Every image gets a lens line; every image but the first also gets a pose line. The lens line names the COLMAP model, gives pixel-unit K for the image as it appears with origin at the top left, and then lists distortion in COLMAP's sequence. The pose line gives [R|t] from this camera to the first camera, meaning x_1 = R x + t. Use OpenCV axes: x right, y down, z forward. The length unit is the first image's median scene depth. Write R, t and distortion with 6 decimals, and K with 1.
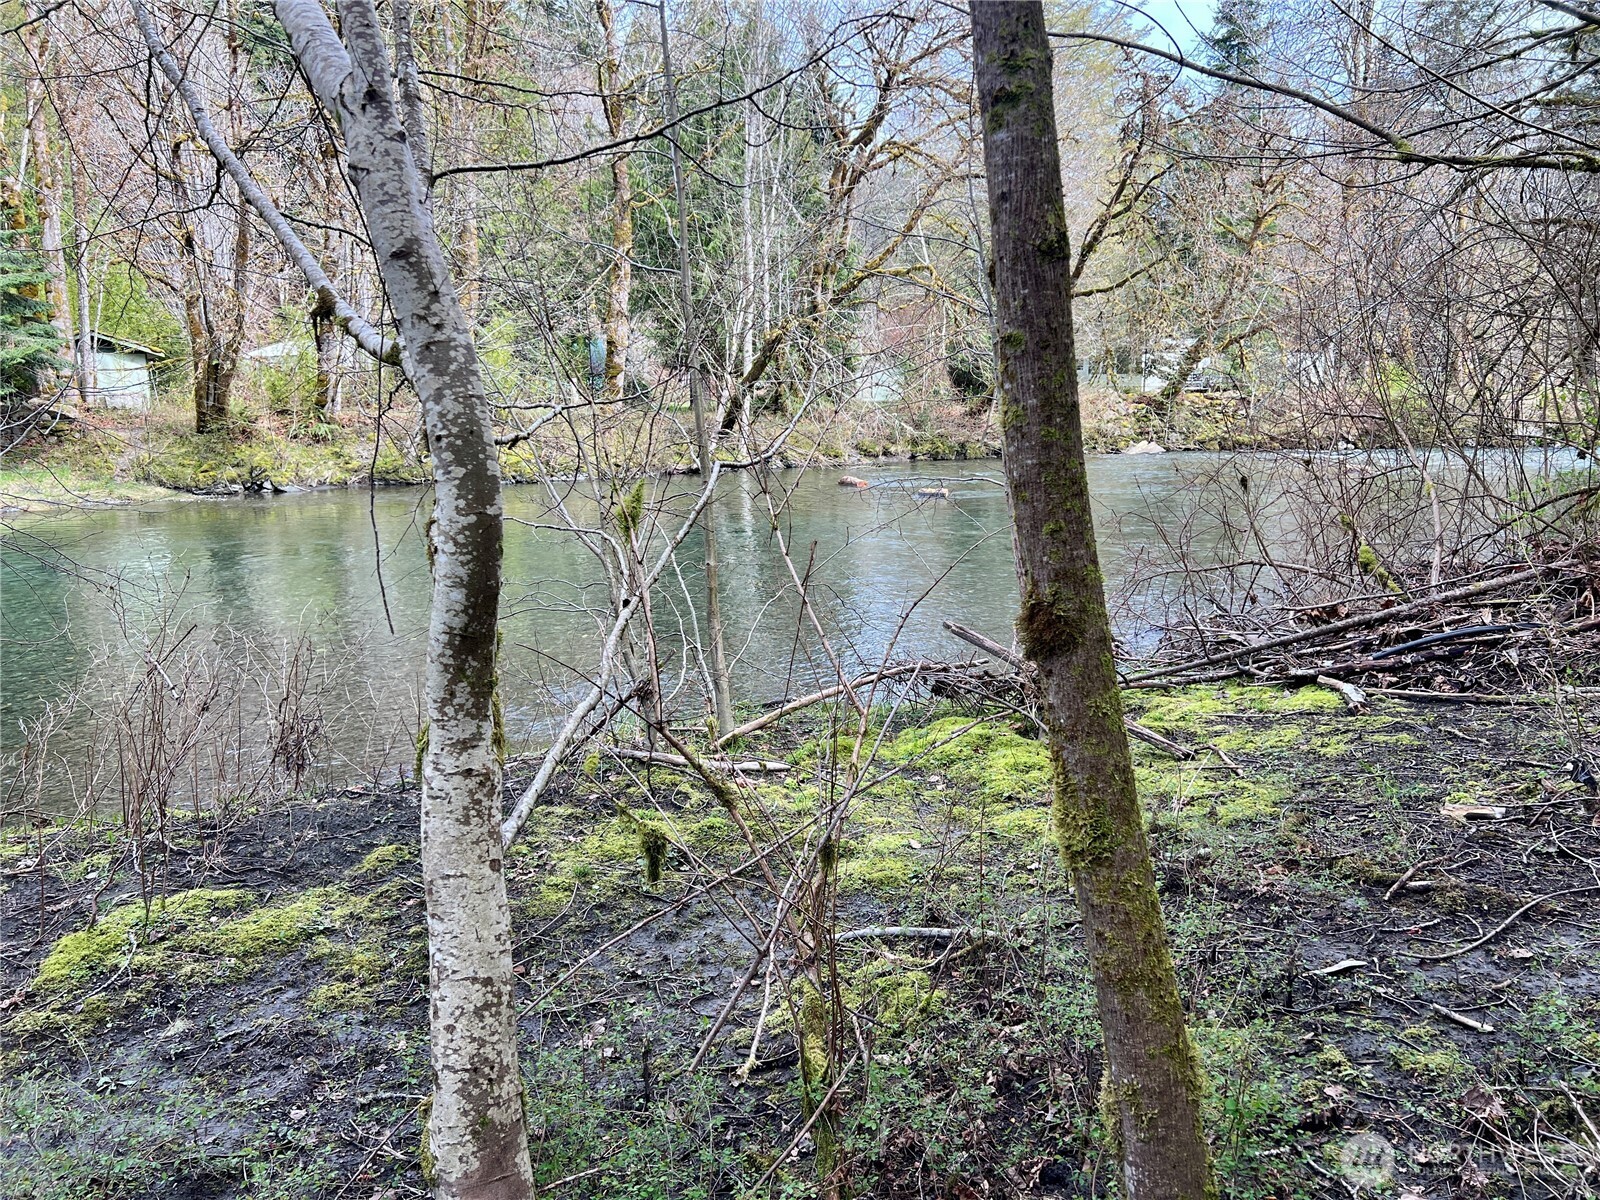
lens RADIAL K [[1201.4, 0, 811.5], [0, 1201.4, 595.2], [0, 0, 1]] dist [0.058309, -0.046027]
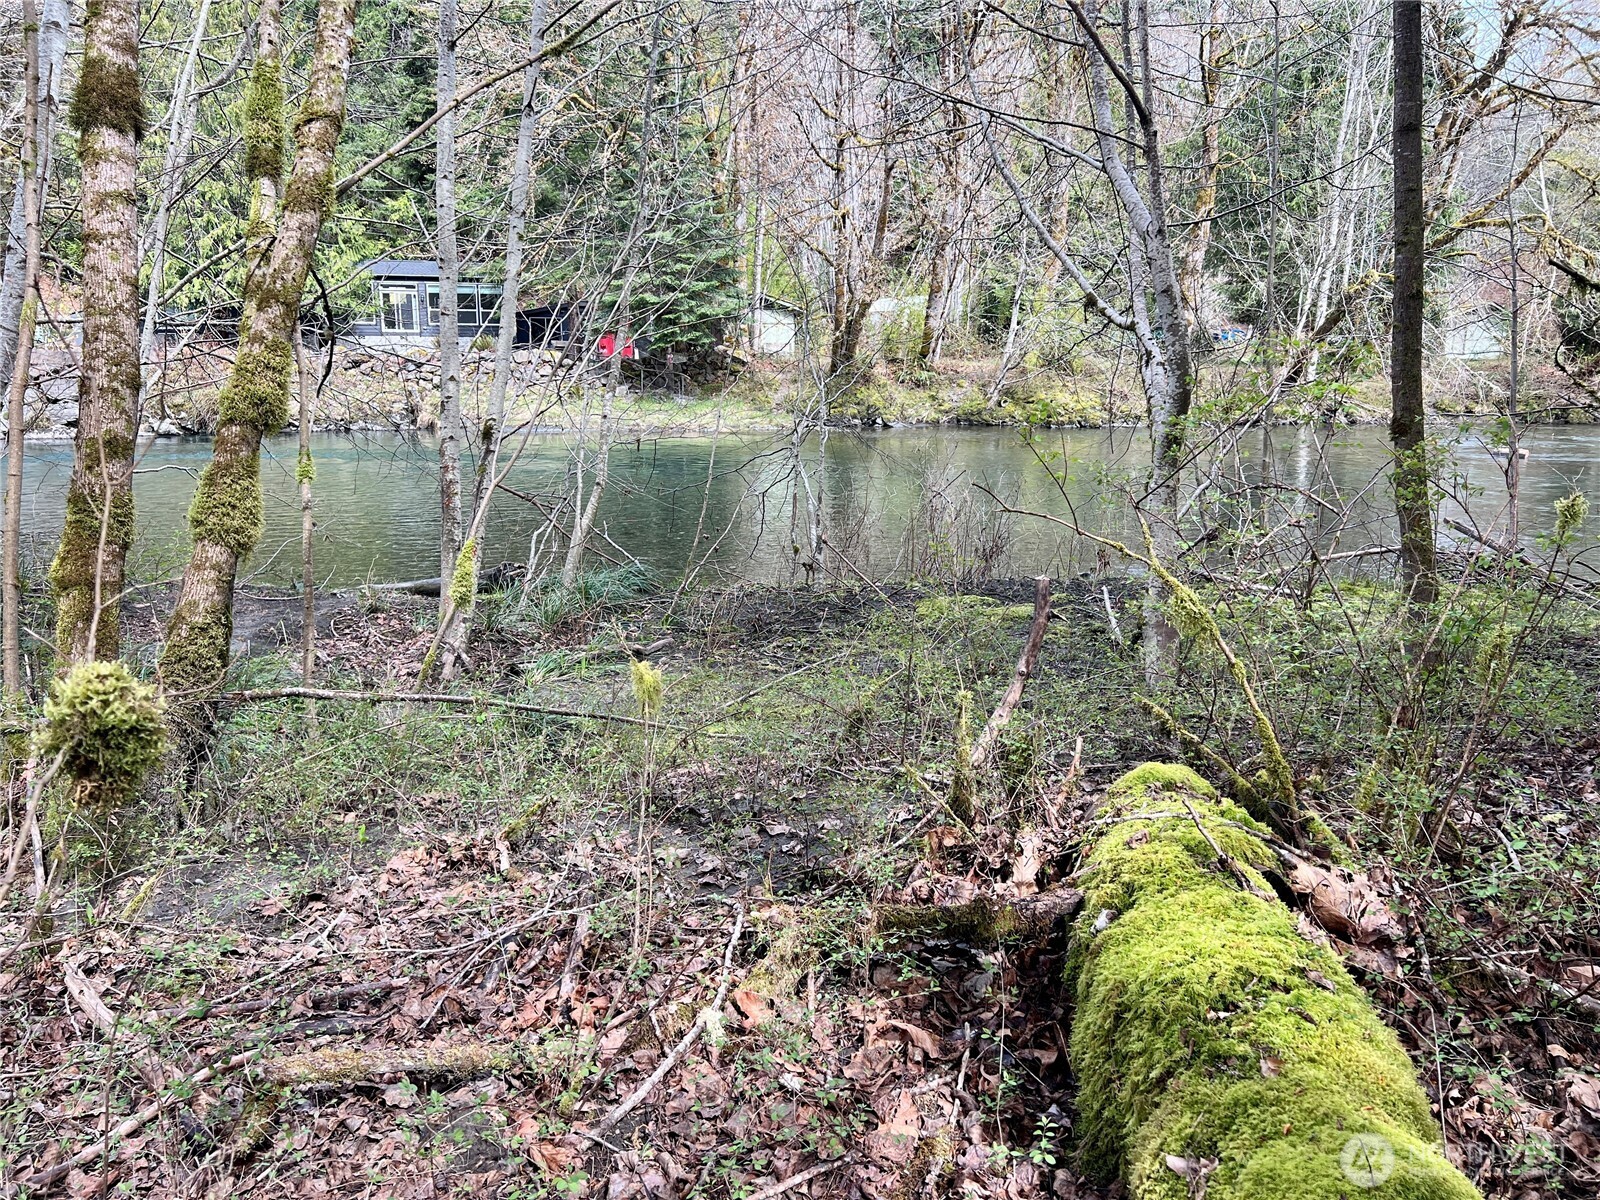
lens RADIAL K [[1201.4, 0, 815.6], [0, 1201.4, 596.2], [0, 0, 1]] dist [0.058309, -0.046027]
pose [[0.905841, 0.102515, -0.411026, 0.006124], [-0.086858, 0.994609, 0.056646, 0.018626], [0.414617, -0.015612, 0.909862, -0.109235]]
